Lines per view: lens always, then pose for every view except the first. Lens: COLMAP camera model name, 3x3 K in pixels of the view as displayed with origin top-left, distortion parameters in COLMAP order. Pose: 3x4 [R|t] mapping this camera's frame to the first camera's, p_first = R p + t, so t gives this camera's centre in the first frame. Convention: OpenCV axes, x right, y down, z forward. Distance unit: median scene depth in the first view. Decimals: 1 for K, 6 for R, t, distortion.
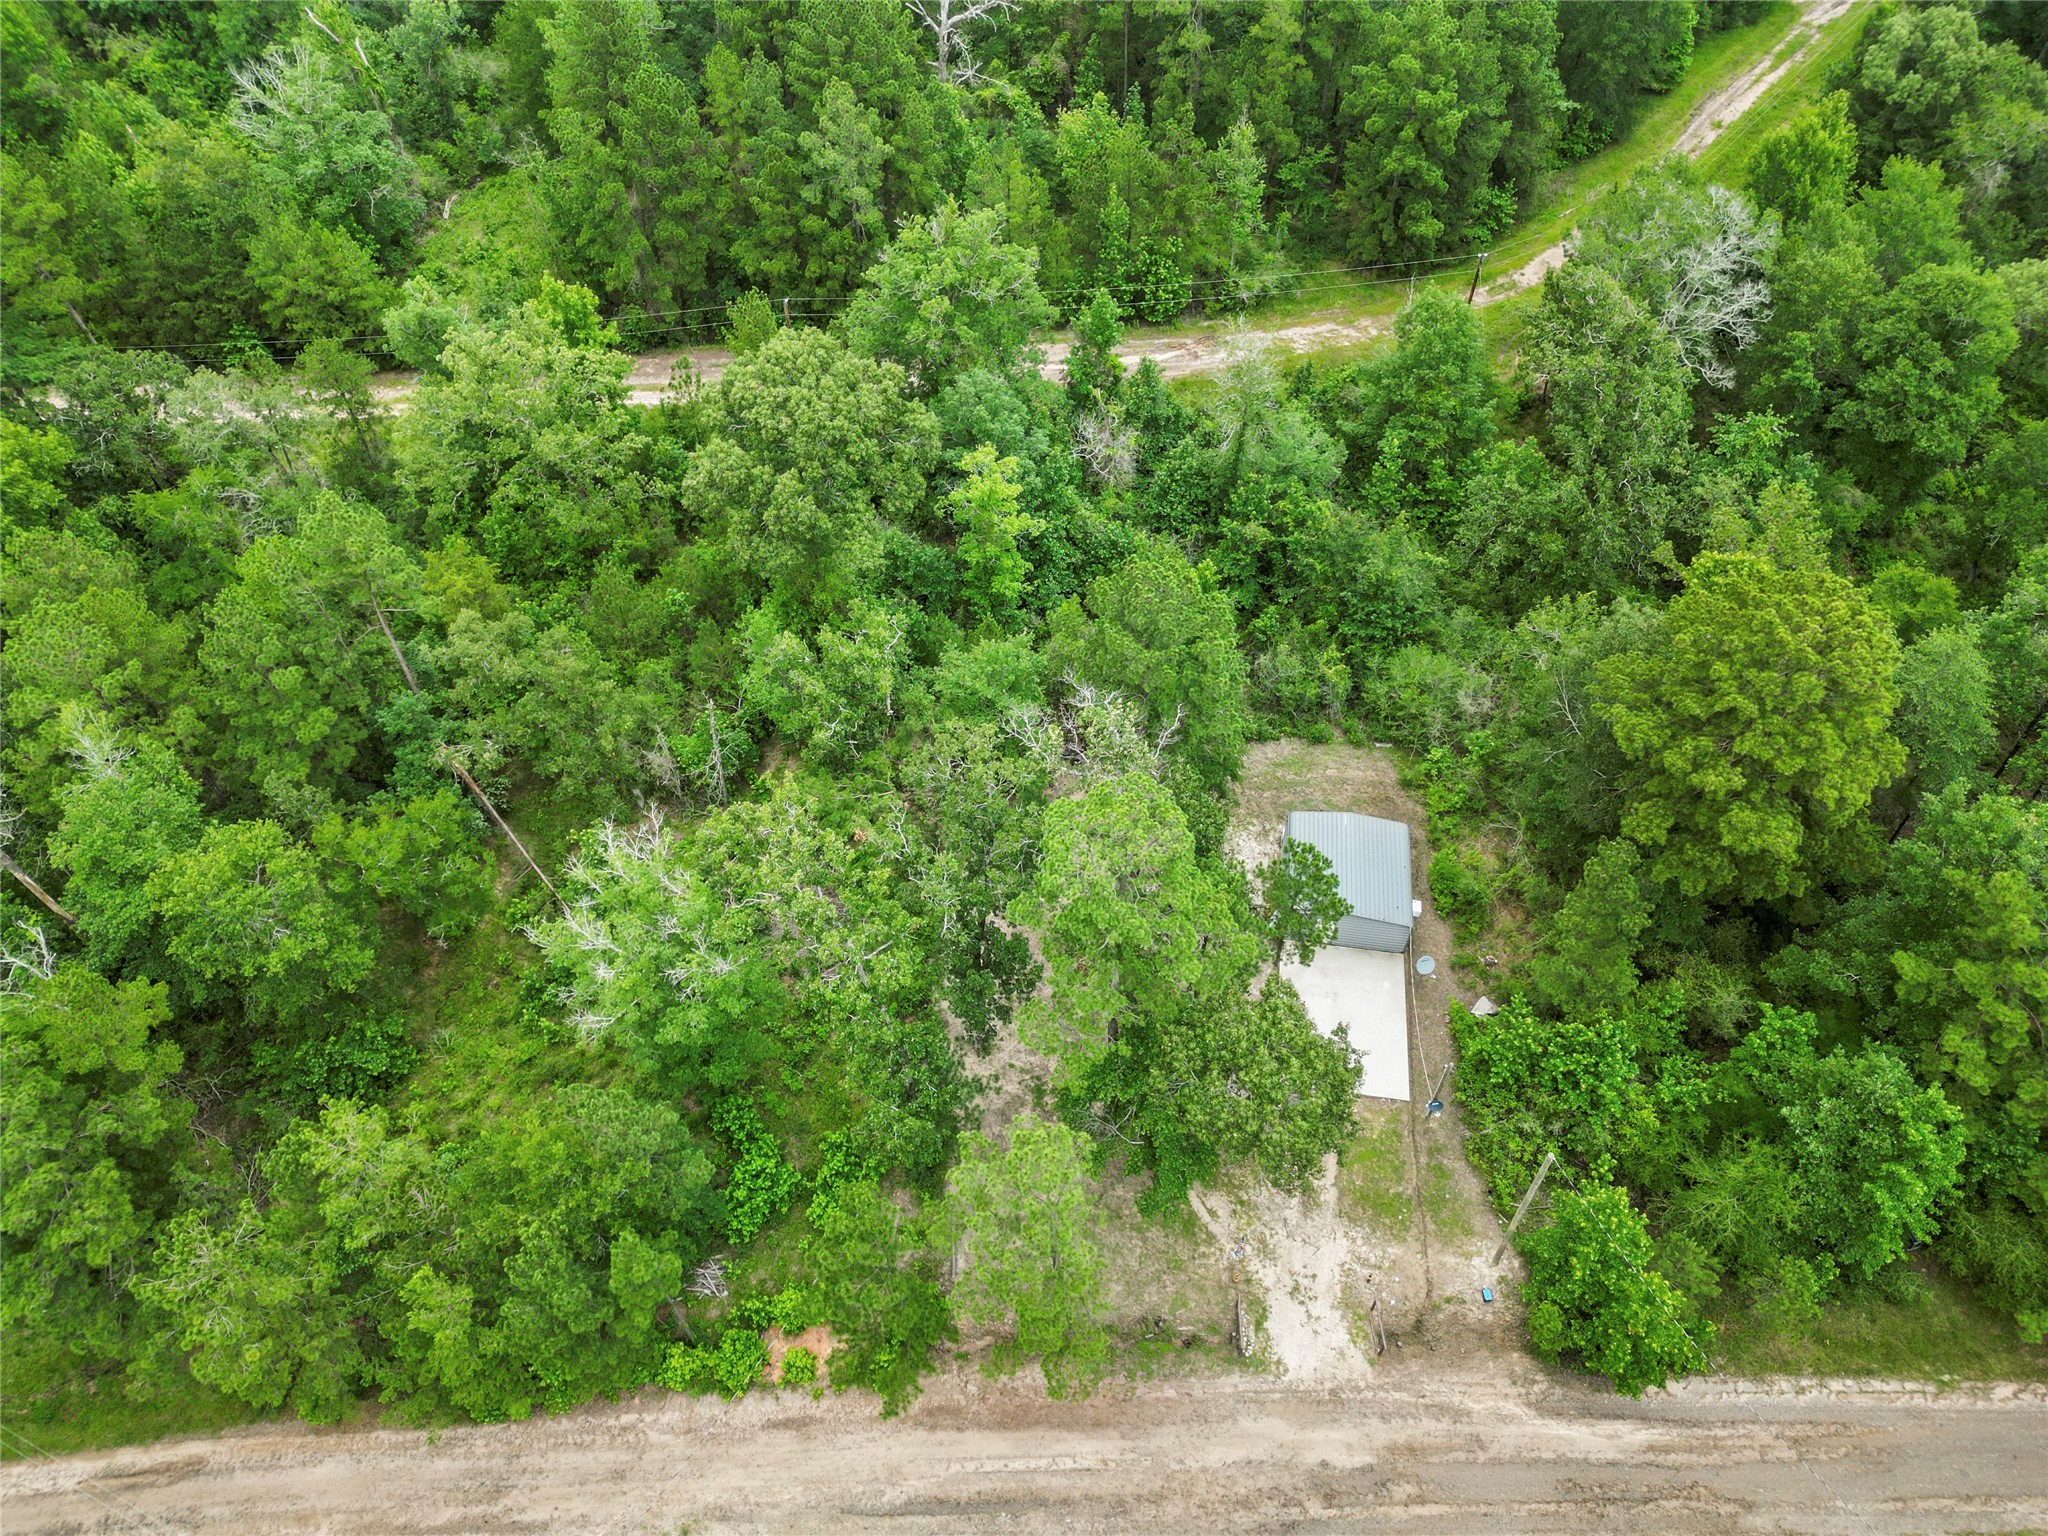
lens RADIAL K [[1422.7, 0, 1018.9], [0, 1422.7, 768.8], [0, 0, 1]] dist [0.033438, -0.022106]
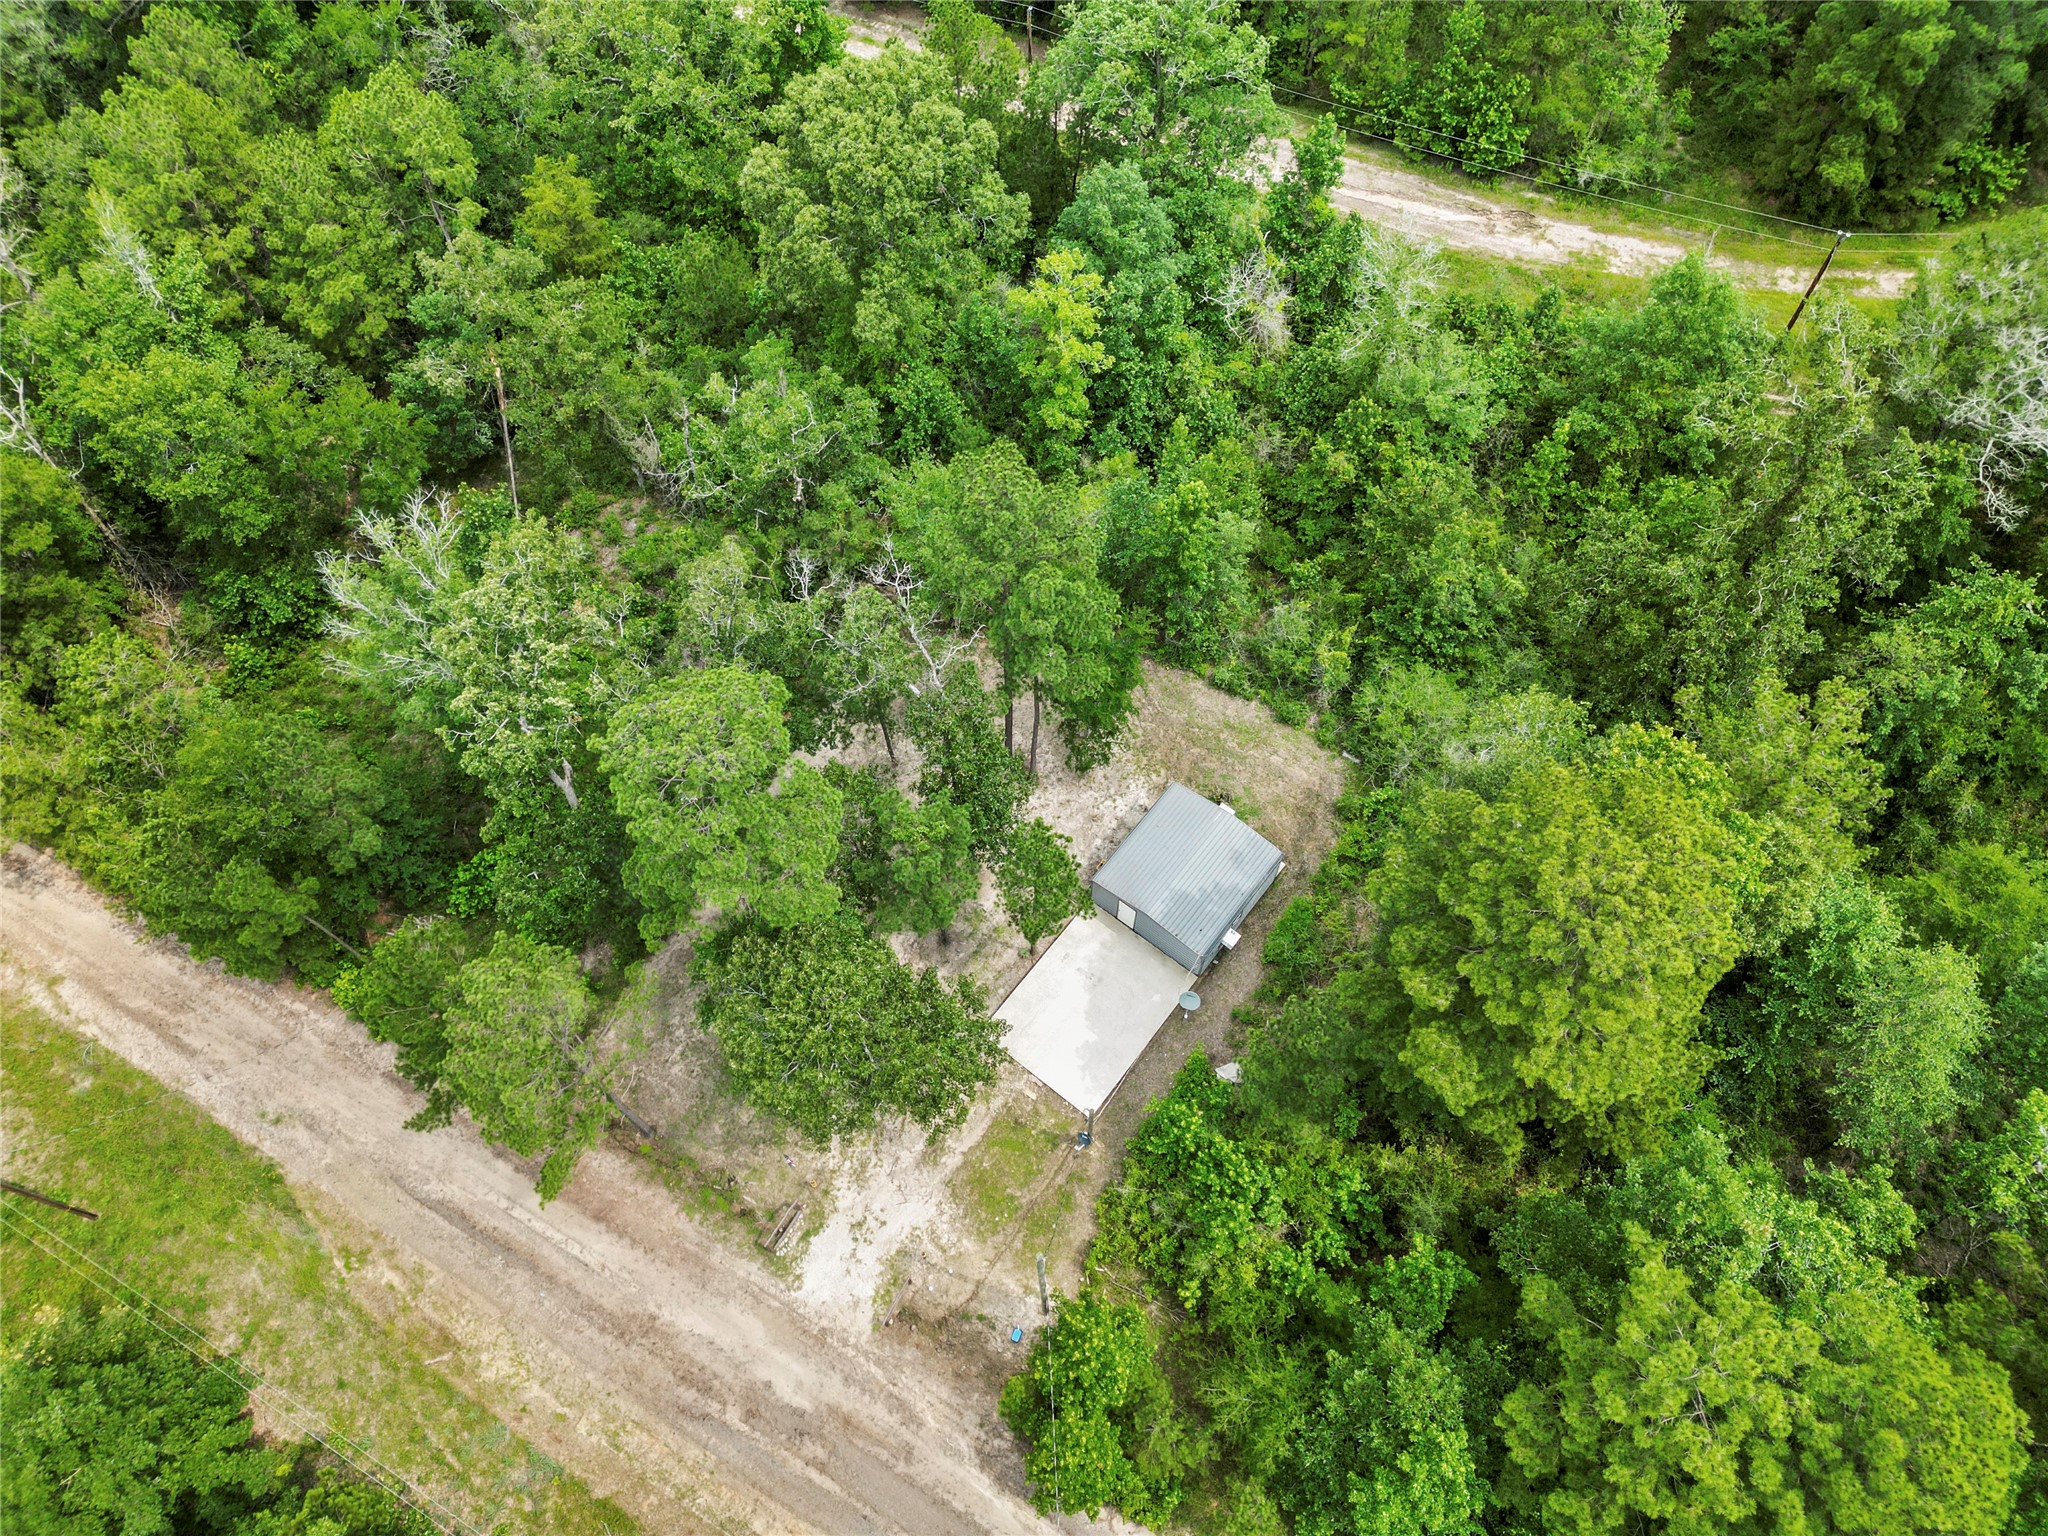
lens RADIAL K [[1422.7, 0, 1020.1], [0, 1422.7, 771.7], [0, 0, 1]] dist [0.033438, -0.022106]
pose [[0.864256, 0.440974, -0.242084, 0.391067], [-0.384328, 0.889303, 0.247855, -0.192608], [0.324583, -0.121170, 0.938064, 0.167512]]
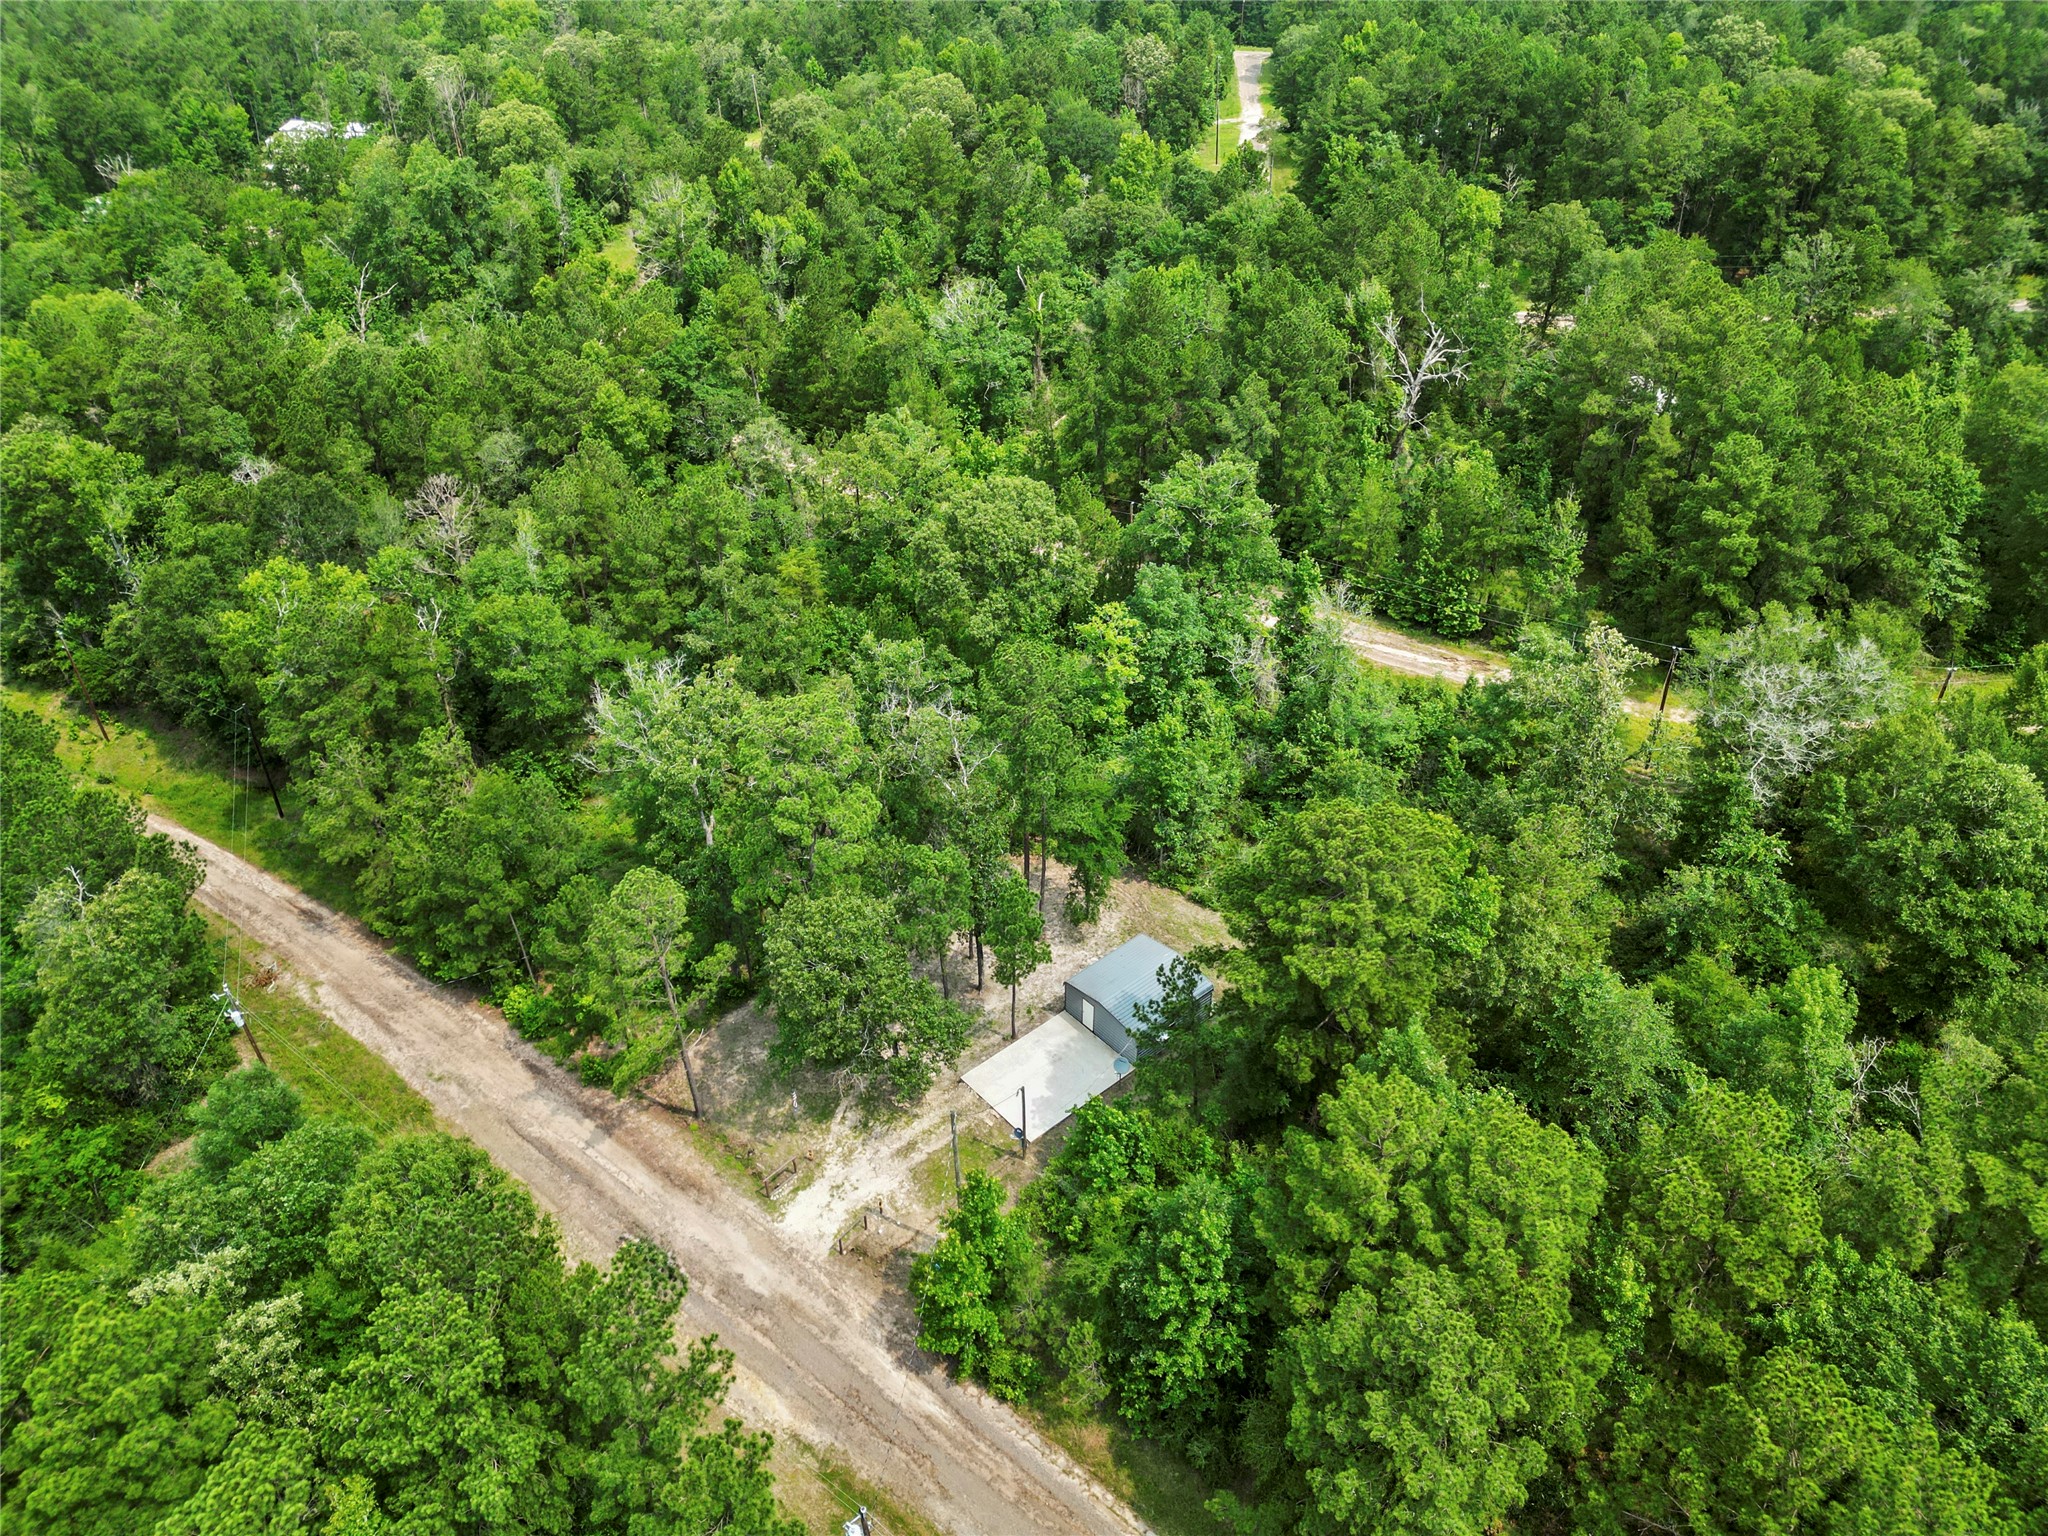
lens RADIAL K [[1422.7, 0, 1022.0], [0, 1422.7, 774.3], [0, 0, 1]] dist [0.033438, -0.022106]
pose [[0.757603, 0.379984, -0.530707, 0.845570], [-0.497636, 0.862394, -0.092923, 0.091686], [0.422369, 0.334498, 0.842446, -0.096646]]
